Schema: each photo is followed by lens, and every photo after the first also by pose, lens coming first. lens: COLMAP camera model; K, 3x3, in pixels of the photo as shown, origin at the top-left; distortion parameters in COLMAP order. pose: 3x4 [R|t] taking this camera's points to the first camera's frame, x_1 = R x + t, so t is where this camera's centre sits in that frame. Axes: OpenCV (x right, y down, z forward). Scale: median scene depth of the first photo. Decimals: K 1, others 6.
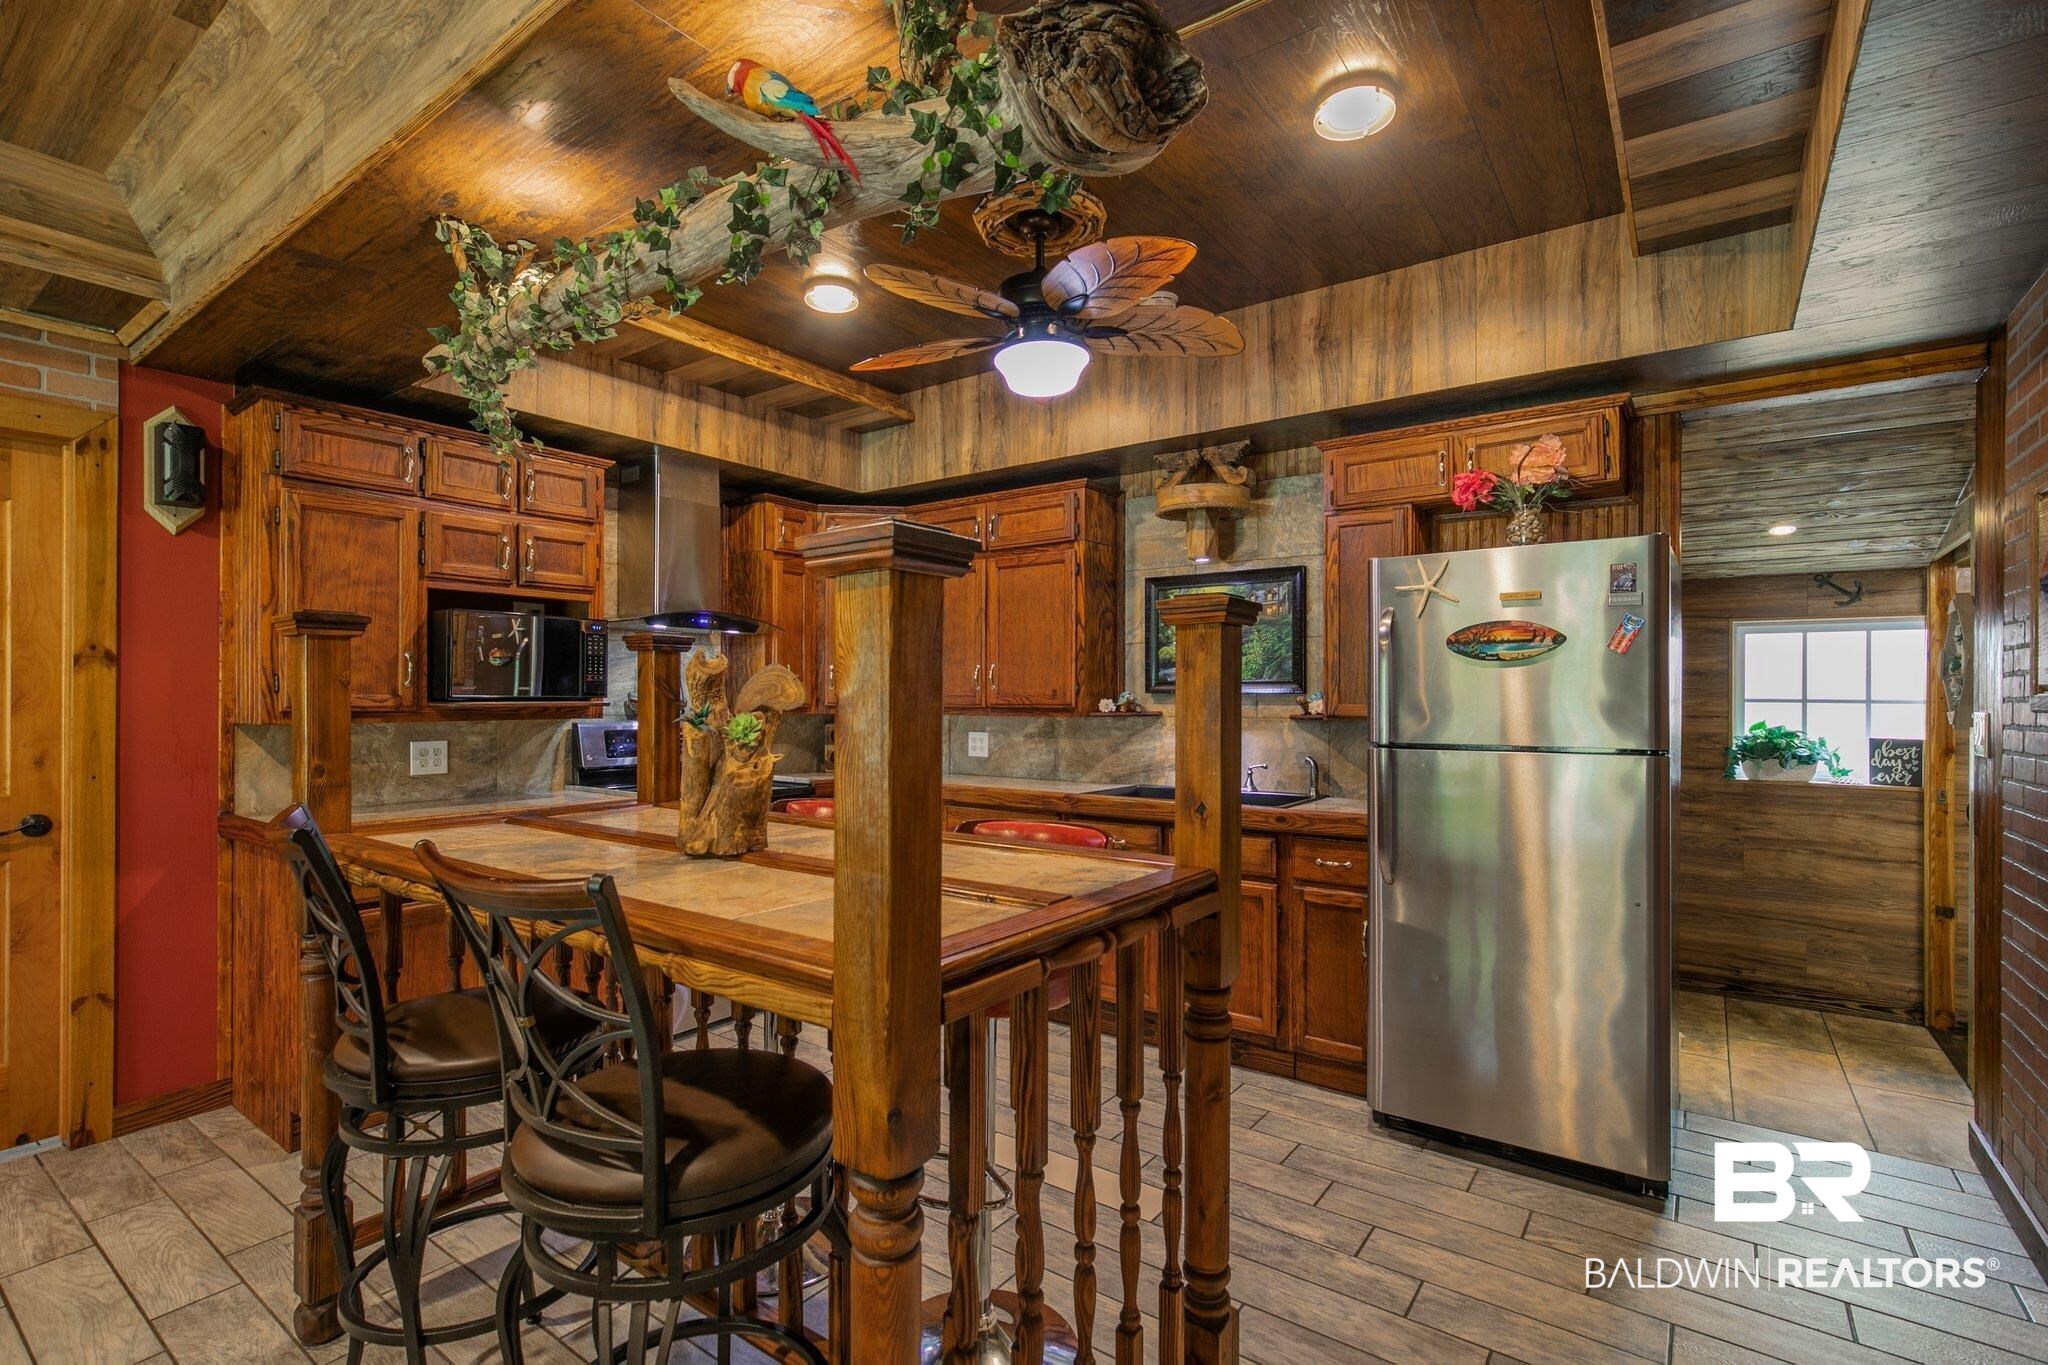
lens RADIAL K [[942.7, 0, 1017.8], [0, 942.7, 692.0], [0, 0, 1]] dist [-0.016682, 0.006168]
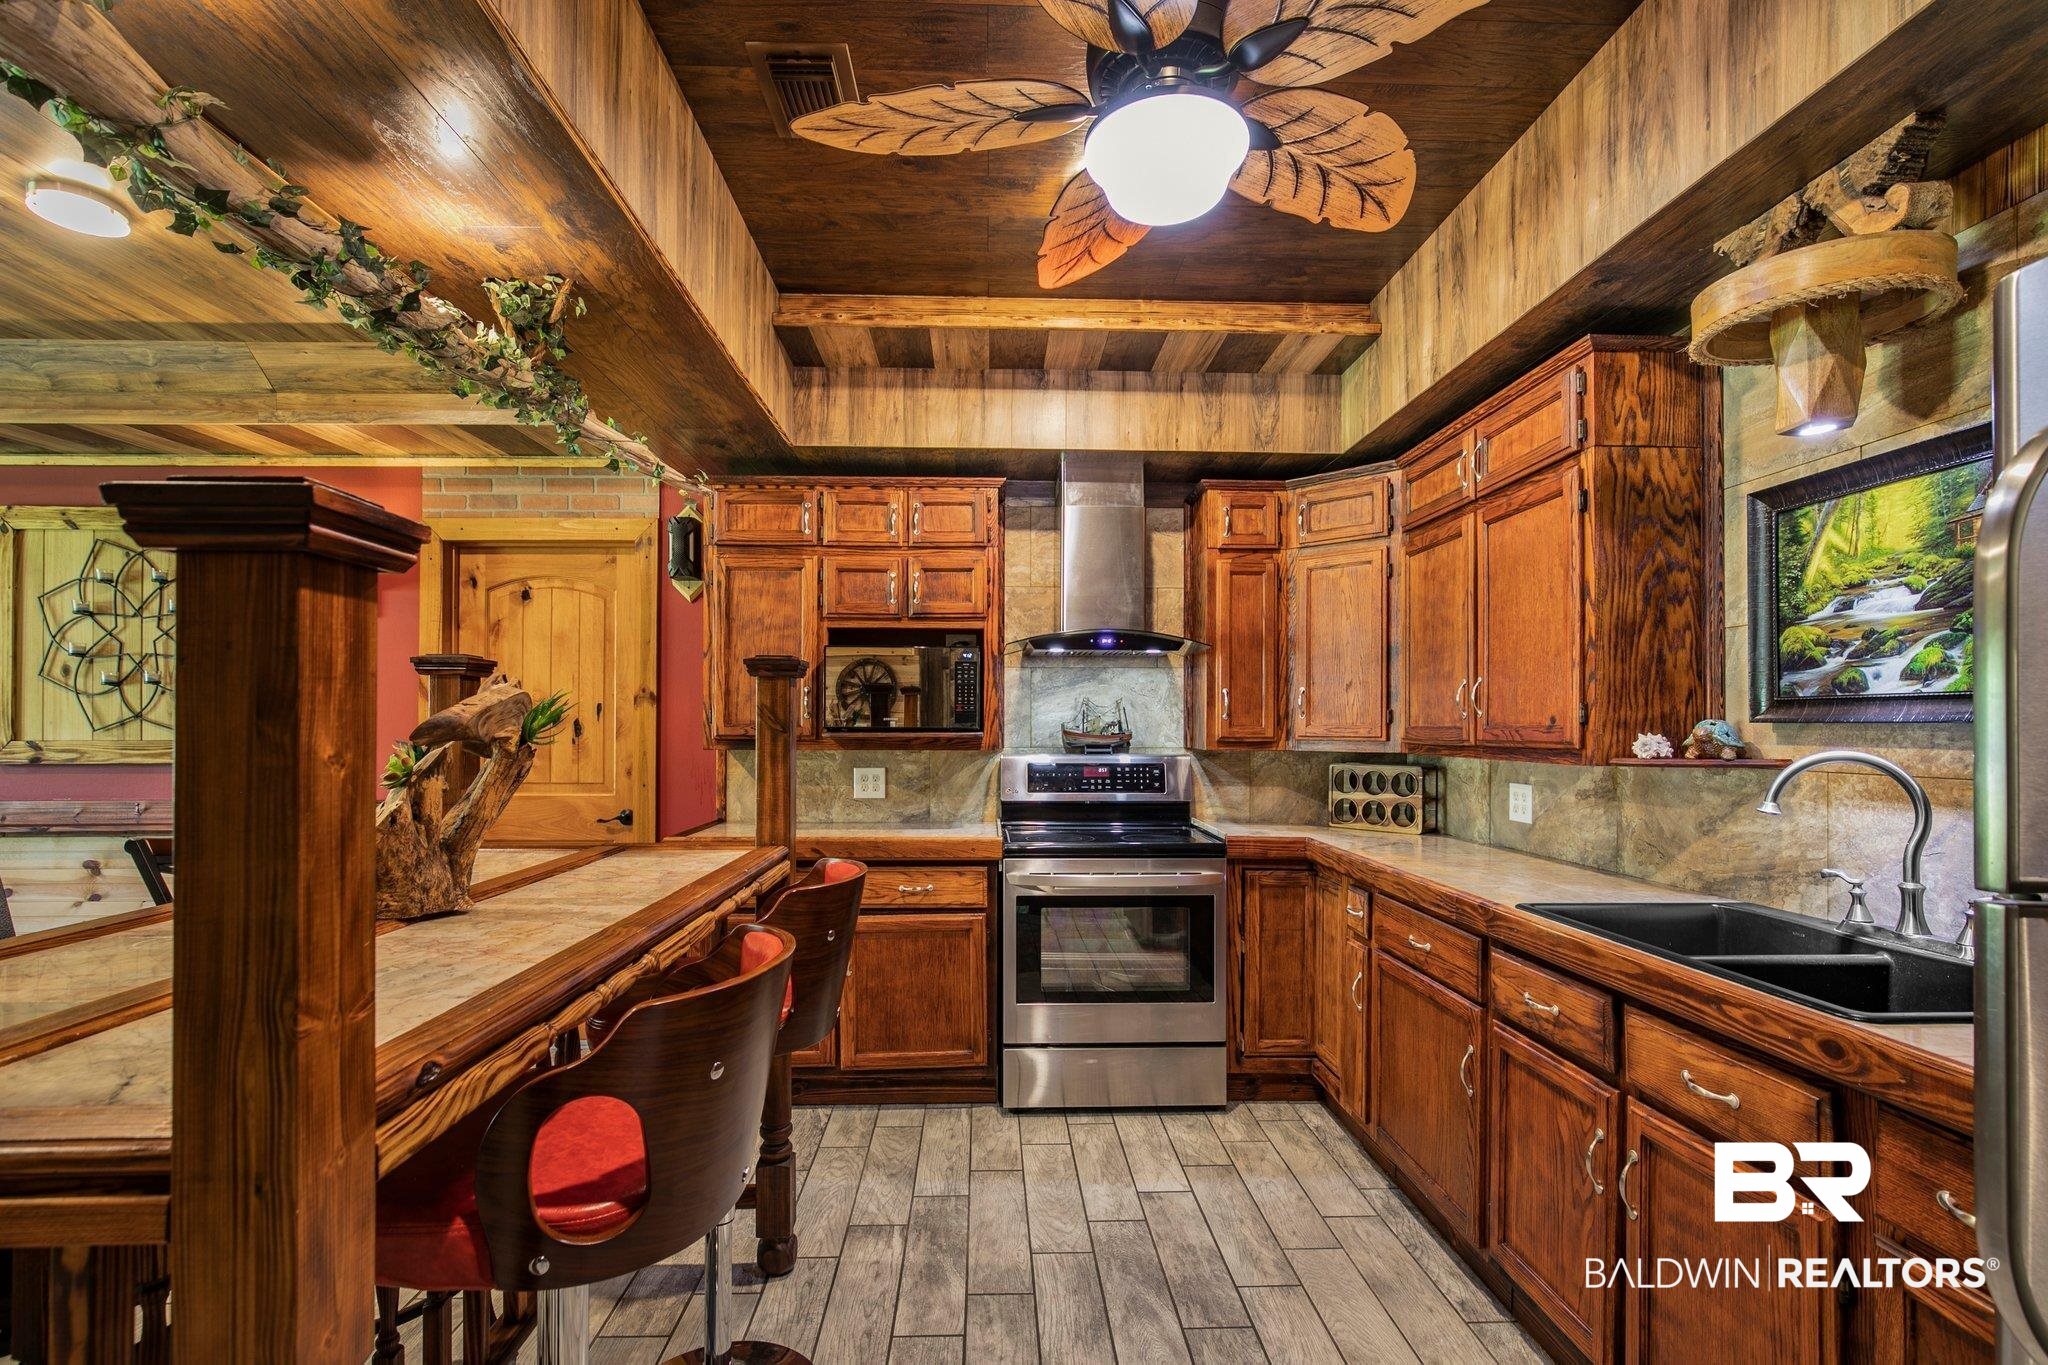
lens RADIAL K [[942.7, 0, 1018.8], [0, 942.7, 718.9], [0, 0, 1]] dist [-0.016682, 0.006168]
pose [[0.615307, -0.005453, -0.788269, 0.317970], [0.001785, 0.999983, -0.005524, 0.001489], [0.788285, 0.001992, 0.615307, 0.422992]]
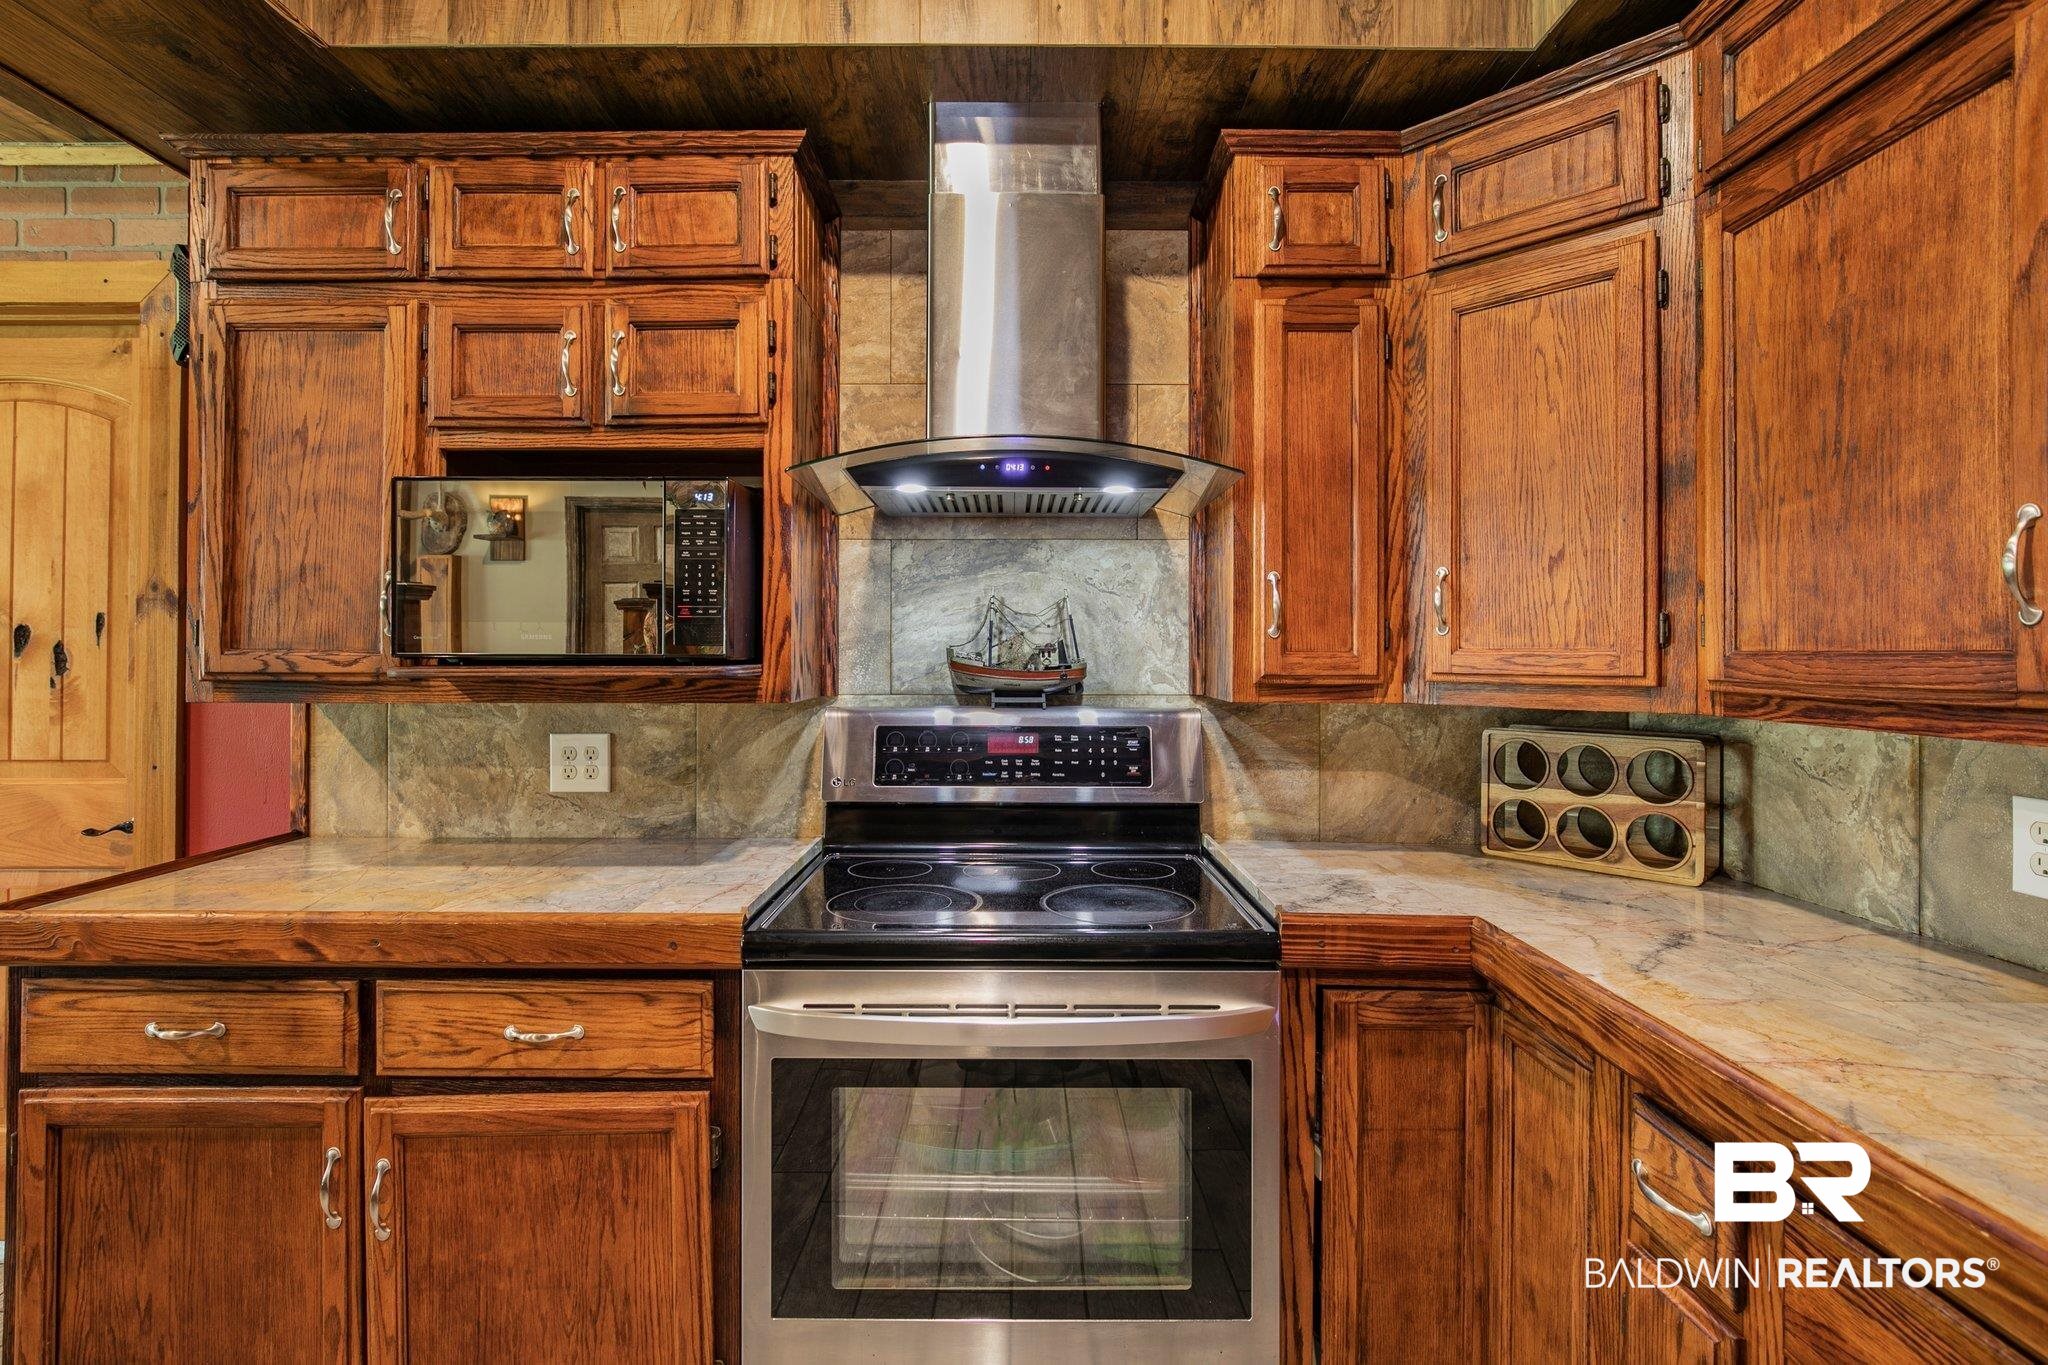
lens RADIAL K [[942.7, 0, 1015.4], [0, 942.7, 646.2], [0, 0, 1]] dist [-0.016682, 0.006168]
pose [[0.587227, -0.008394, -0.809379, -0.010205], [0.003085, 0.999962, -0.008132, 0.004292], [0.809417, 0.002278, 0.587230, 0.806941]]
